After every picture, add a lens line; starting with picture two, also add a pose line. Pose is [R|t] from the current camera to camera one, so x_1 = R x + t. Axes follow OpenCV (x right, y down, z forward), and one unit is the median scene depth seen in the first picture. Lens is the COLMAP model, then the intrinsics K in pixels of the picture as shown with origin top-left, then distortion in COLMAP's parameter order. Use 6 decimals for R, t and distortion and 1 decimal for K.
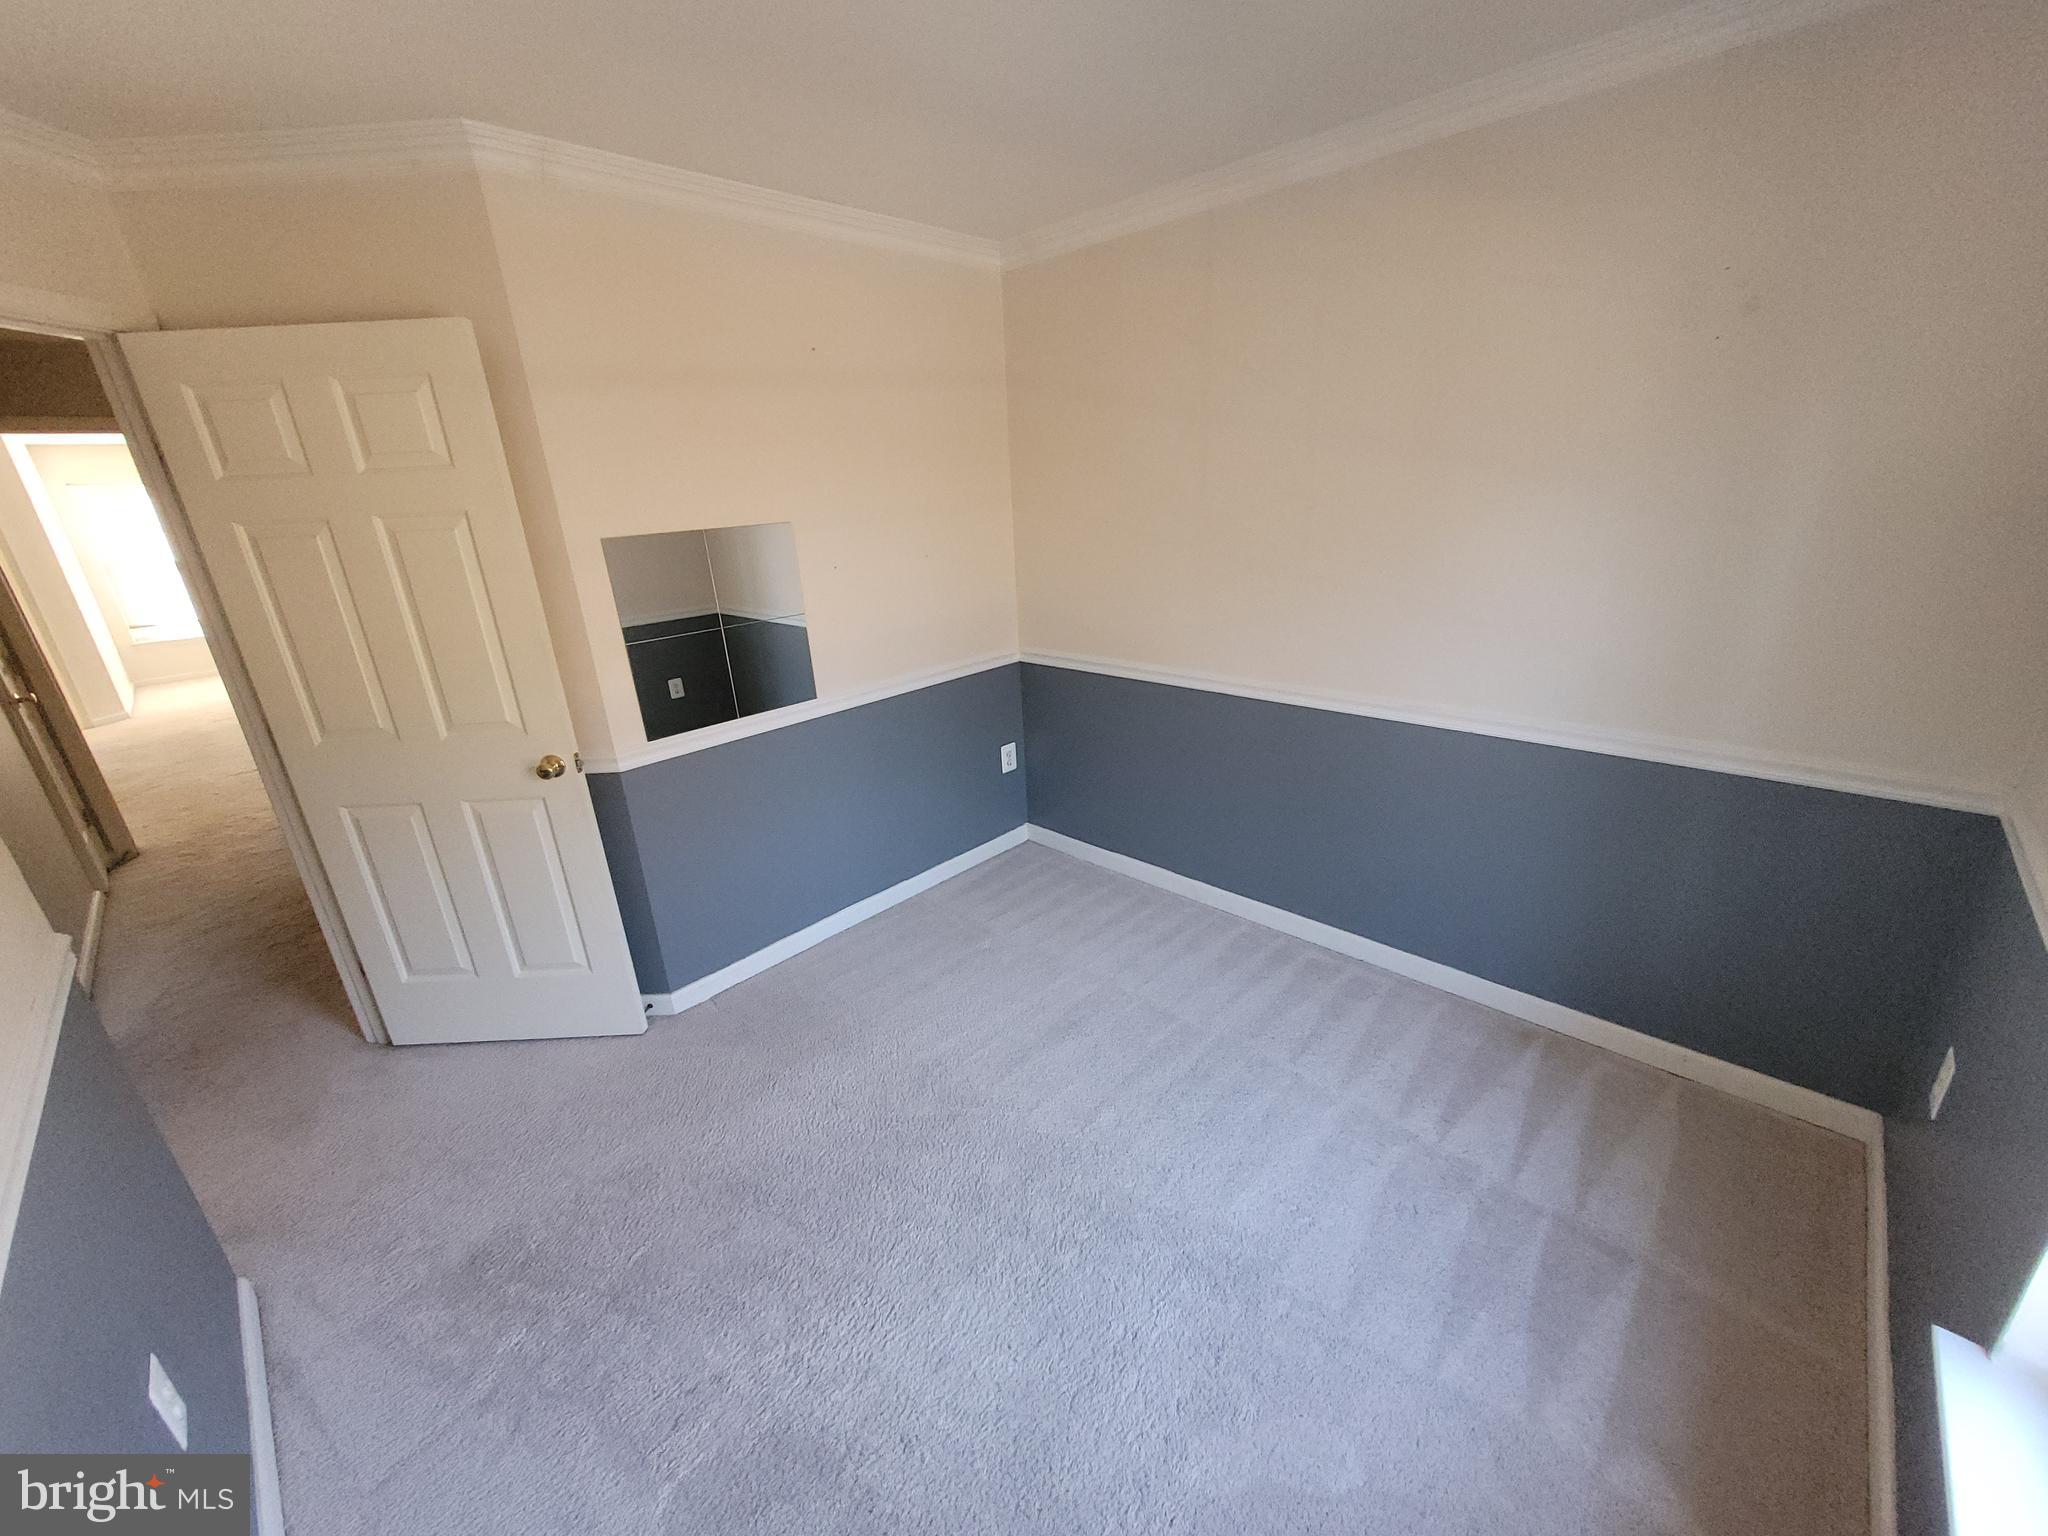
lens RADIAL K [[798.8, 0, 1027.6], [0, 798.8, 770.4], [0, 0, 1]] dist [0.000564, -0.000278]
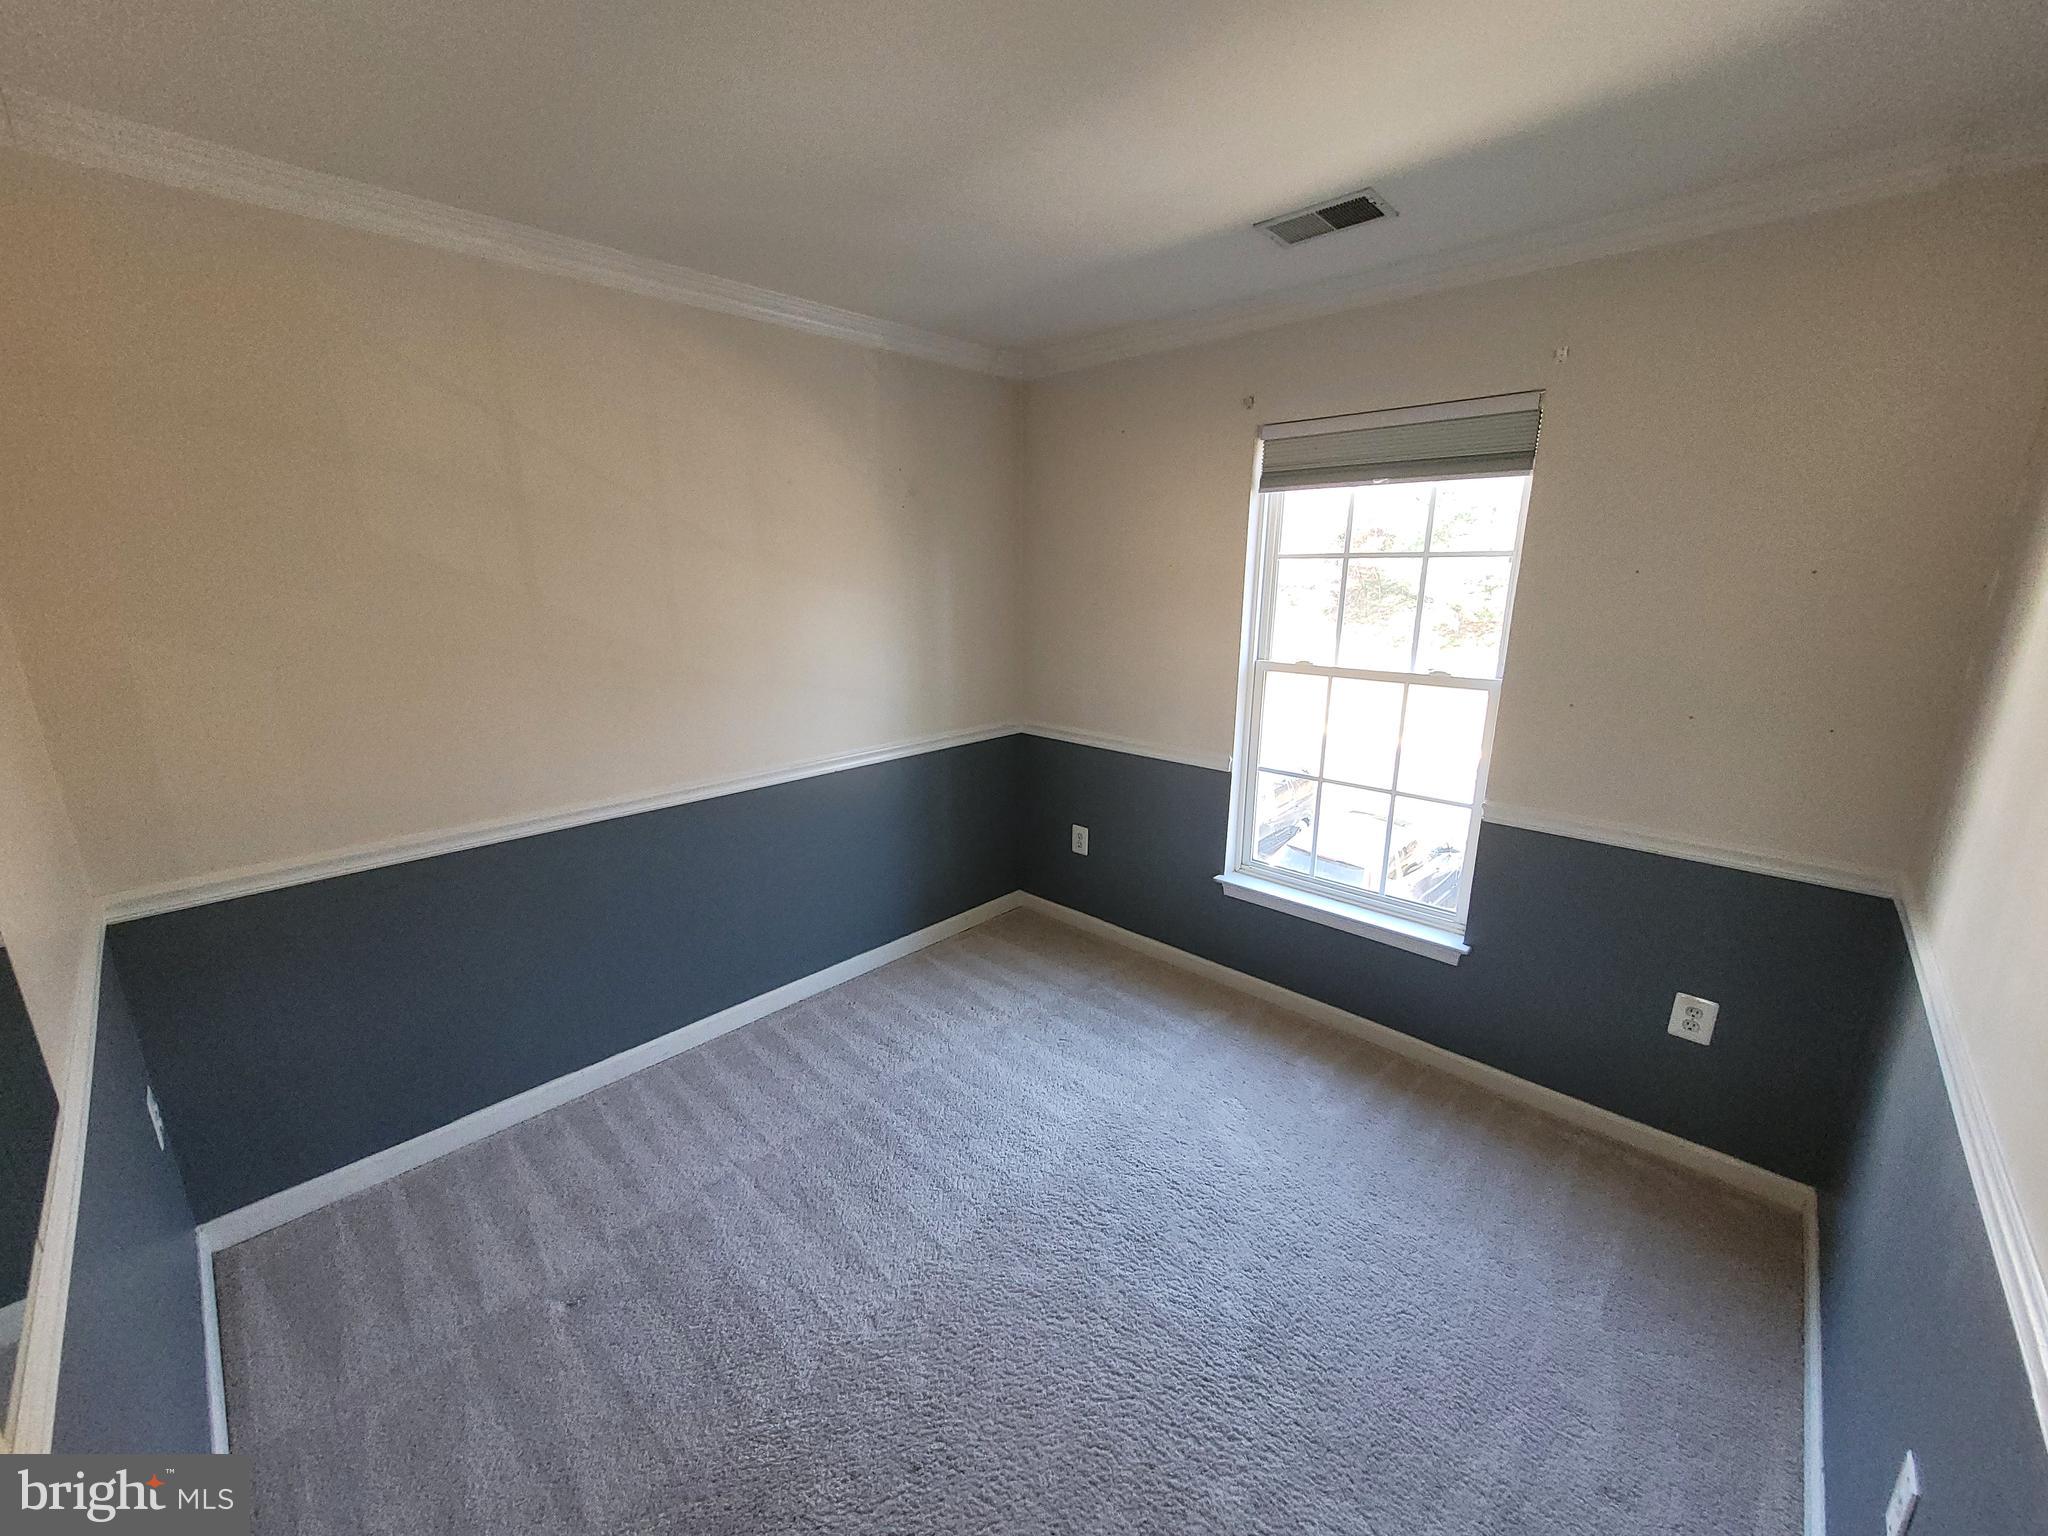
lens RADIAL K [[798.8, 0, 1026.4], [0, 798.8, 769.3], [0, 0, 1]] dist [0.000564, -0.000278]
pose [[-0.007492, -0.201559, 0.979448, -0.769819], [0.338890, 0.921001, 0.192124, -0.209453], [-0.940796, 0.333364, 0.061406, 0.673401]]
